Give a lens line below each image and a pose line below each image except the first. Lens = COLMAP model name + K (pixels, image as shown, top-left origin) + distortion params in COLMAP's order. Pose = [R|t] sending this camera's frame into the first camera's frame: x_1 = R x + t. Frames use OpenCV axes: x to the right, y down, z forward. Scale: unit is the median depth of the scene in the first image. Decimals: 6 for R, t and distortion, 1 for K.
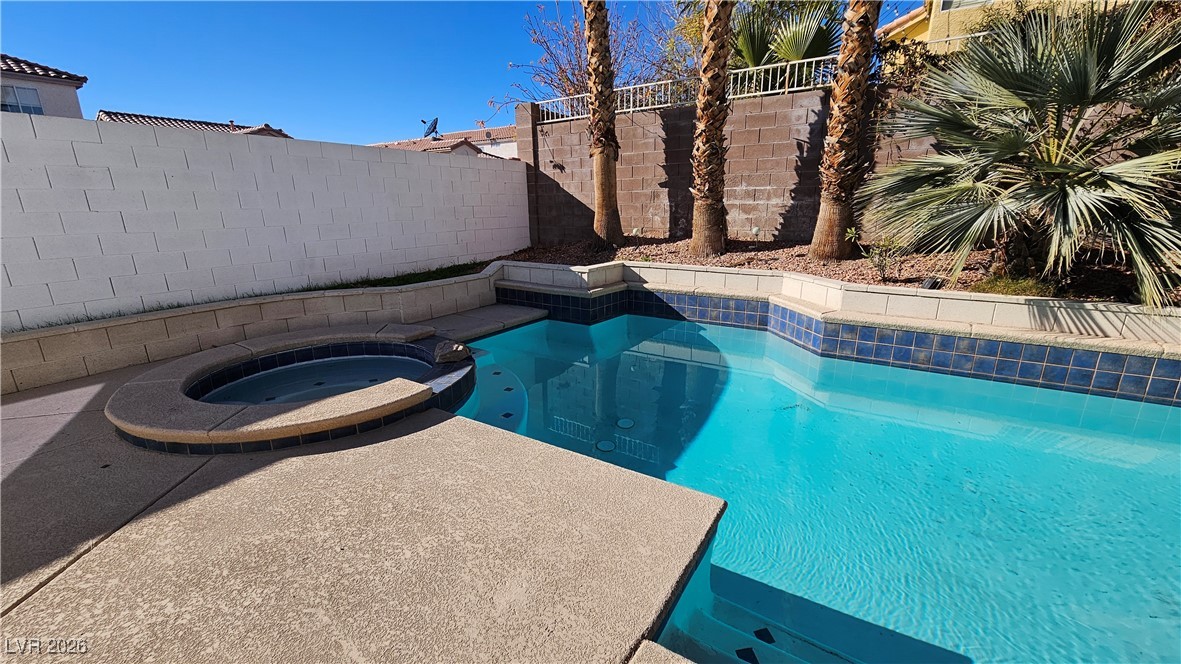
lens RADIAL K [[483.7, 0, 587.3], [0, 483.7, 331.2], [0, 0, 1]] dist [-0.000105, -0.000362]
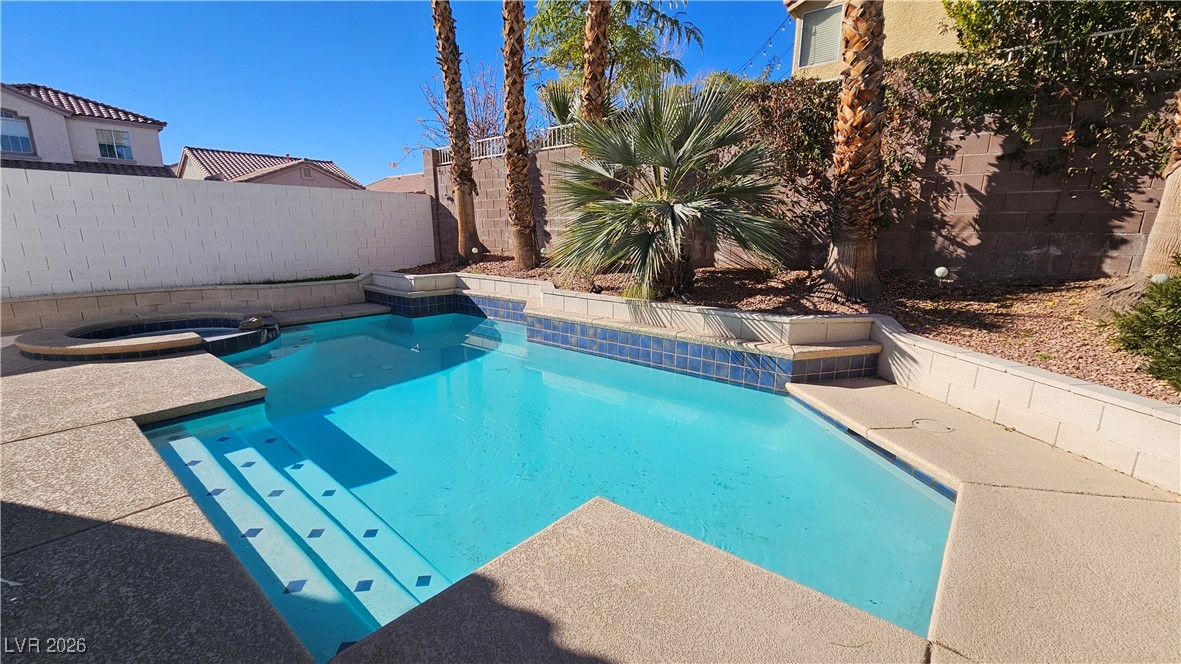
lens RADIAL K [[483.7, 0, 590.0], [0, 483.7, 332.2], [0, 0, 1]] dist [-0.000105, -0.000362]
pose [[0.992860, 0.040048, -0.112362, 0.611452], [-0.045528, 0.997874, -0.046629, 0.061583], [0.110256, 0.051411, 0.992573, -0.249790]]
